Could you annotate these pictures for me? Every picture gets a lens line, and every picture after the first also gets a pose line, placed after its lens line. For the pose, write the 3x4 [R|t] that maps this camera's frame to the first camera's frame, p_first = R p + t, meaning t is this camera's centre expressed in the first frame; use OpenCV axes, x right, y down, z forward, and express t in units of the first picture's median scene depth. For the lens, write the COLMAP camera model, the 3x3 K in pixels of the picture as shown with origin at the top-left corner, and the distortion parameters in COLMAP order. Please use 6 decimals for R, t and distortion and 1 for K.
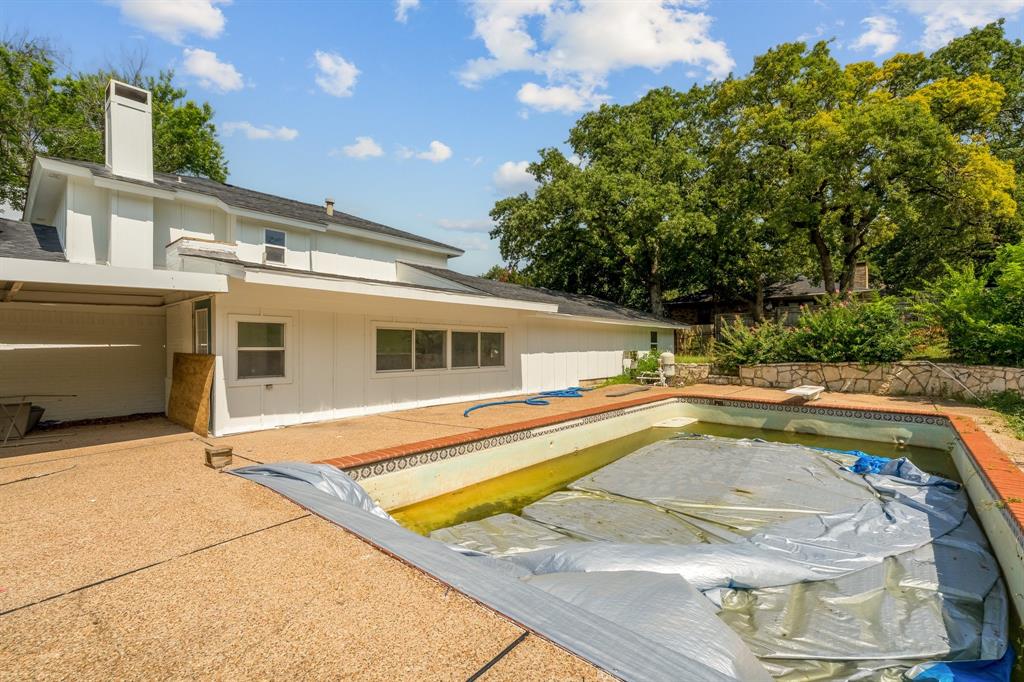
lens RADIAL K [[455.6, 0, 508.6], [0, 455.6, 343.3], [0, 0, 1]] dist [-0.001558, 0.000889]
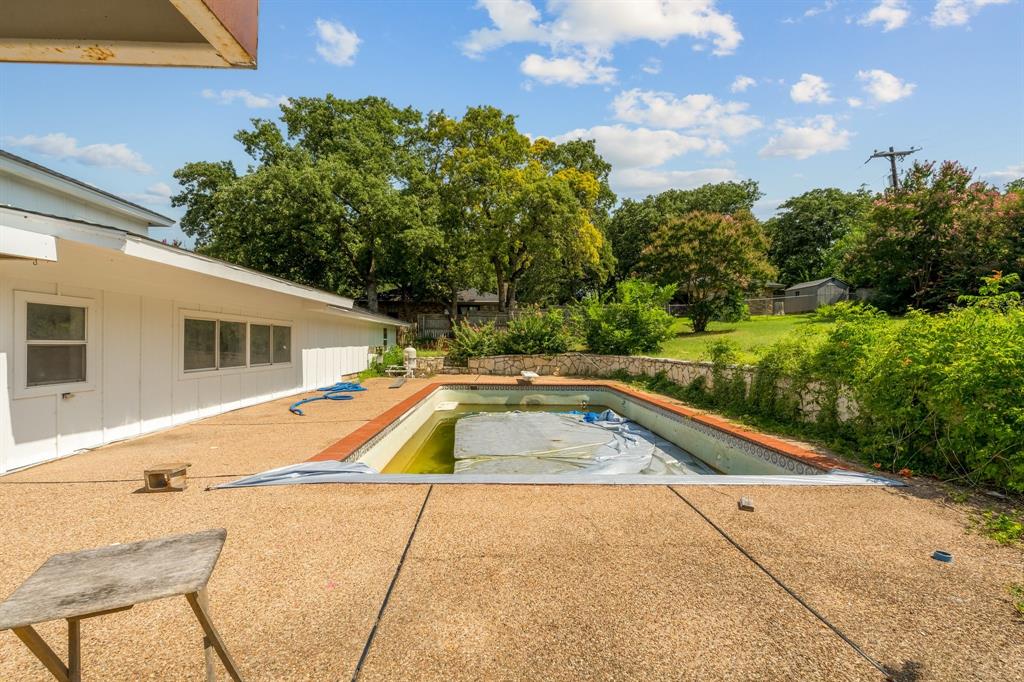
lens RADIAL K [[460.0, 0, 515.8], [0, 460.0, 343.5], [0, 0, 1]] dist [-0.006288, 0.000079]
pose [[0.729754, 0.004195, 0.683697, -0.303811], [-0.011043, 0.999923, 0.005651, 0.000944], [-0.683620, -0.011674, 0.729744, -0.000557]]
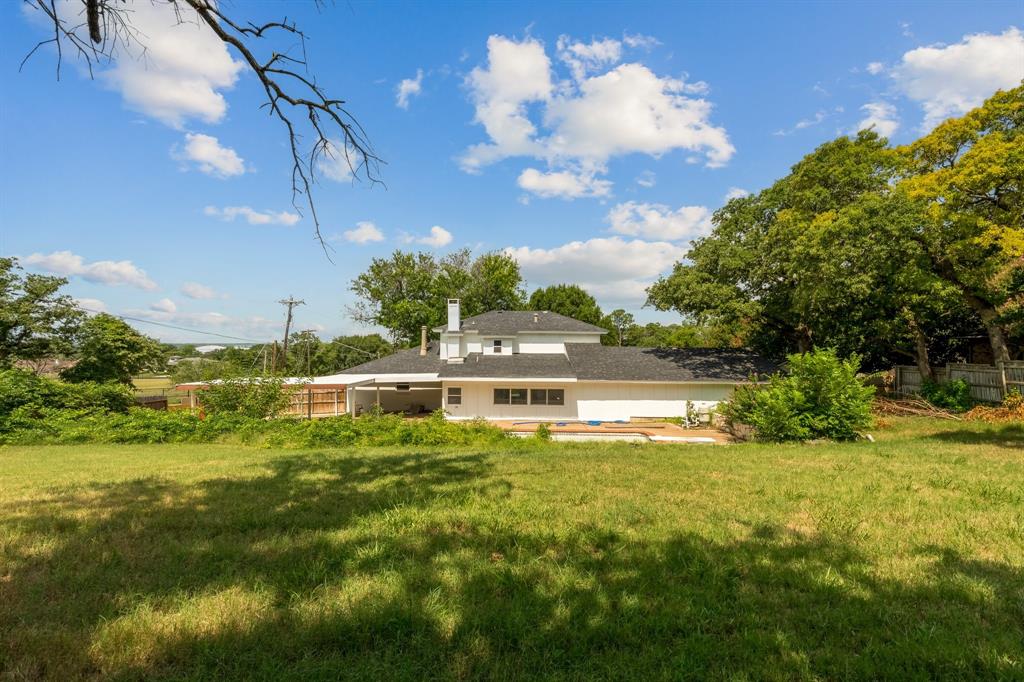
lens RADIAL K [[449.5, 0, 510.6], [0, 449.5, 347.1], [0, 0, 1]] dist [-0.005004, 0.000481]
pose [[0.641475, 0.001176, -0.767143, 1.340172], [-0.003570, 0.999993, -0.001452, -0.202956], [0.767135, 0.003670, 0.641475, -0.475909]]
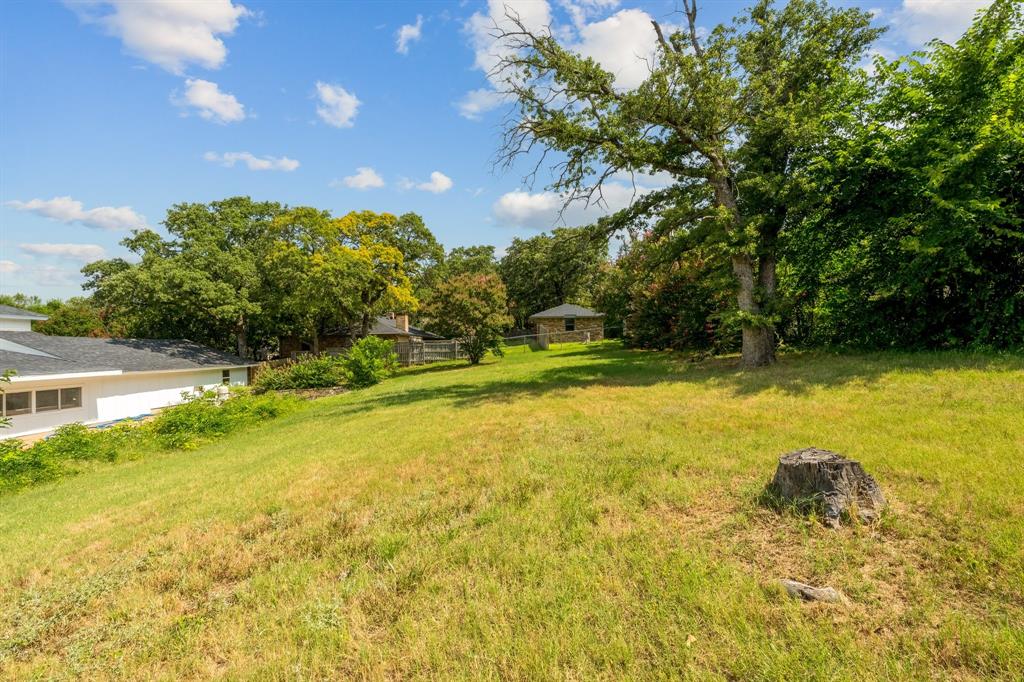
lens RADIAL K [[446.5, 0, 508.9], [0, 446.5, 344.9], [0, 0, 1]] dist [-0.001227, 0.000424]
pose [[0.770726, -0.007327, 0.637124, 0.150002], [0.013343, 0.999900, -0.004643, -0.141869], [-0.637027, 0.012079, 0.770747, -1.195874]]
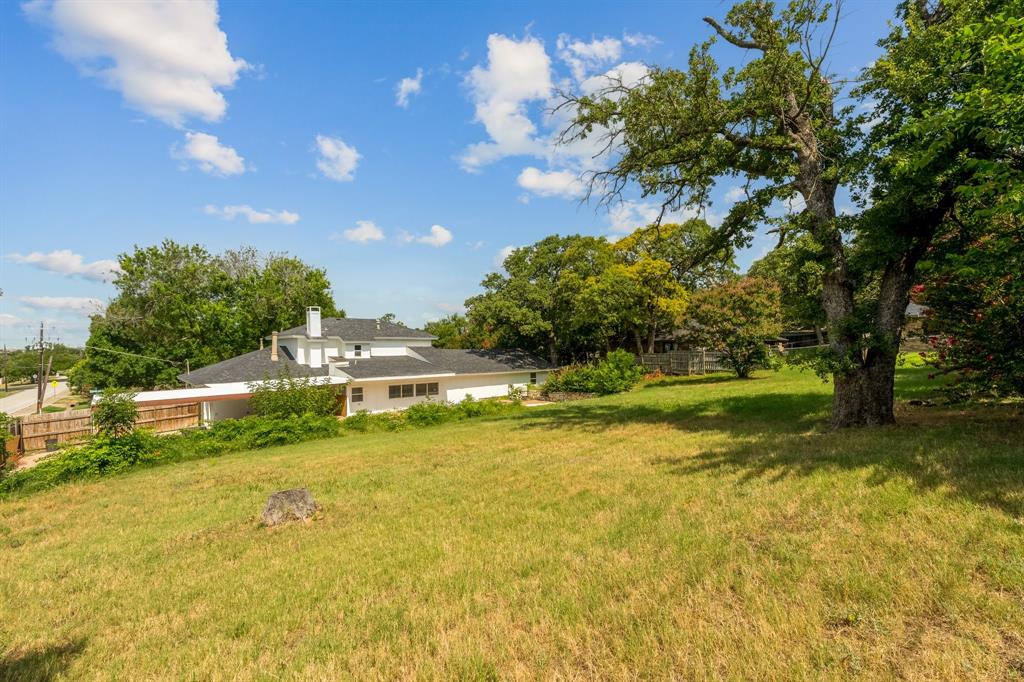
lens RADIAL K [[446.5, 0, 508.9], [0, 446.5, 344.9], [0, 0, 1]] dist [-0.001227, 0.000424]
pose [[0.992907, -0.012204, -0.118261, 0.698696], [0.011734, 0.999920, -0.004670, -0.221414], [0.118309, 0.003249, 0.992972, -1.538064]]
